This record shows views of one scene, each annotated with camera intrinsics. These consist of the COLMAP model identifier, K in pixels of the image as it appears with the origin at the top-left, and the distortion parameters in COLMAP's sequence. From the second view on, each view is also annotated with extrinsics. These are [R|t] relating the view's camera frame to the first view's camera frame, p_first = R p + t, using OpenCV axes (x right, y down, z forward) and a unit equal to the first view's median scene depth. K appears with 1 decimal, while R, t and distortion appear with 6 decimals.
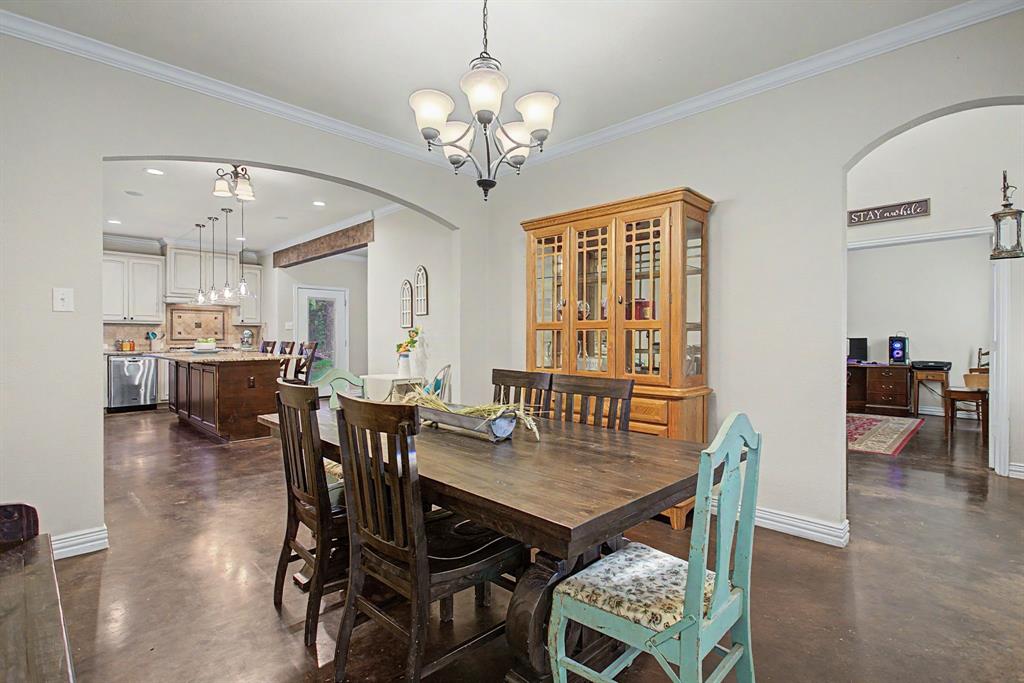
lens RADIAL K [[491.9, 0, 511.6], [0, 491.9, 342.8], [0, 0, 1]] dist [0.000165, 0.000314]
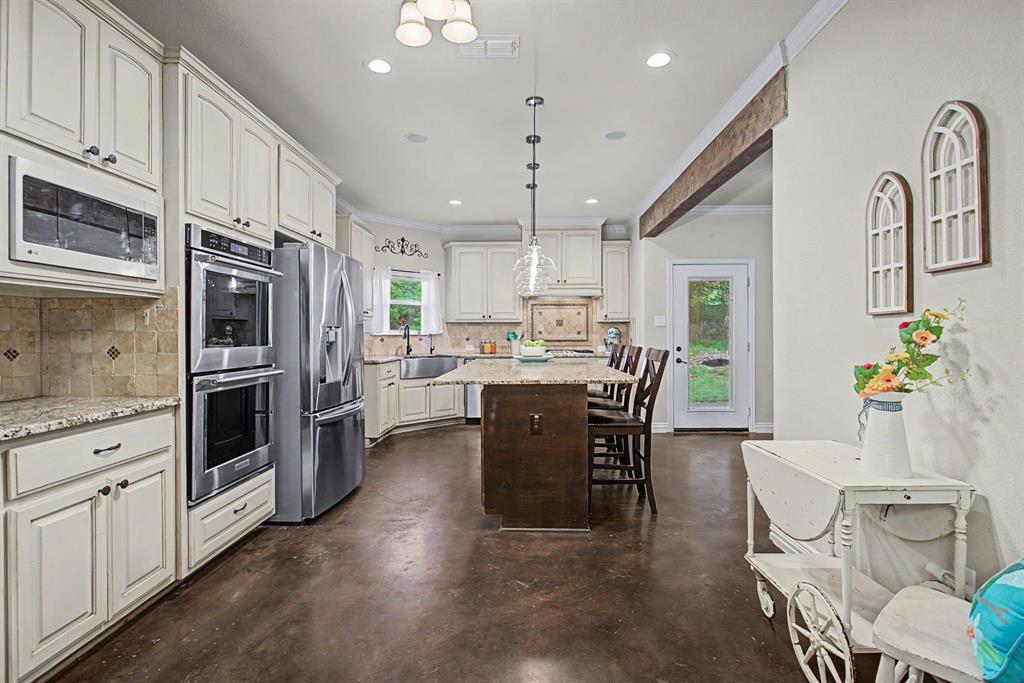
lens RADIAL K [[491.9, 0, 516.1], [0, 491.9, 338.9], [0, 0, 1]] dist [0.000165, 0.000314]
pose [[0.689094, 0.002030, -0.724669, -0.105591], [-0.003689, 0.999993, -0.000707, -0.009315], [0.724663, 0.003161, 0.689097, 0.425660]]
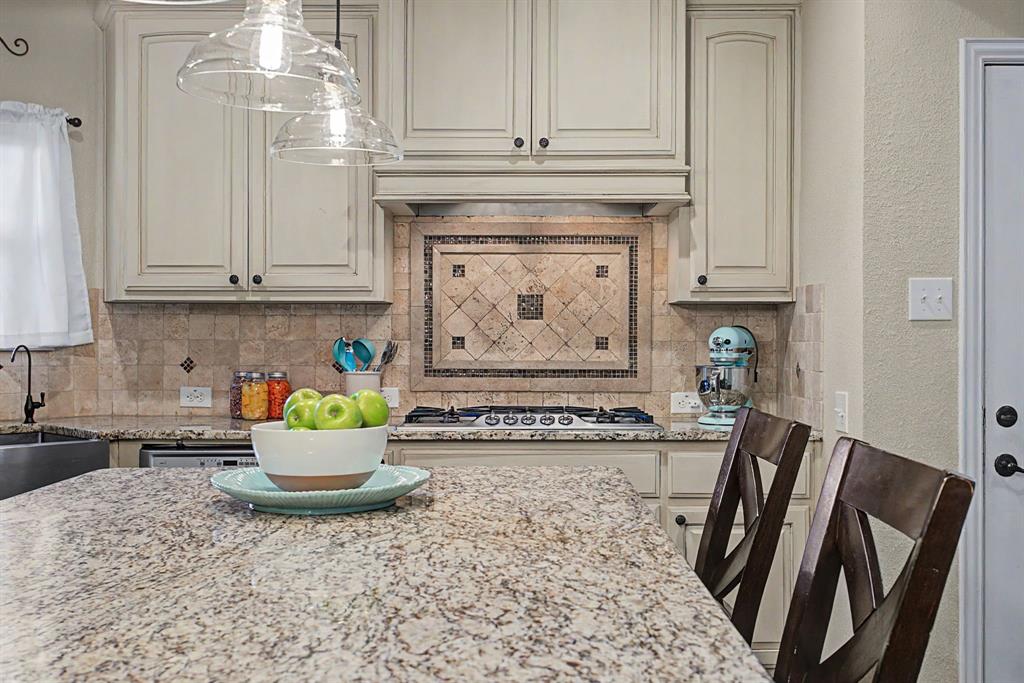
lens RADIAL K [[1111.8, 0, 511.5], [0, 1111.8, 341.6], [0, 0, 1]] dist [-0.015070, 0.000000]
pose [[0.699921, 0.001822, -0.714218, -0.318133], [-0.007776, 0.999957, -0.005070, -0.019233], [0.714178, 0.009102, 0.699905, 0.713146]]
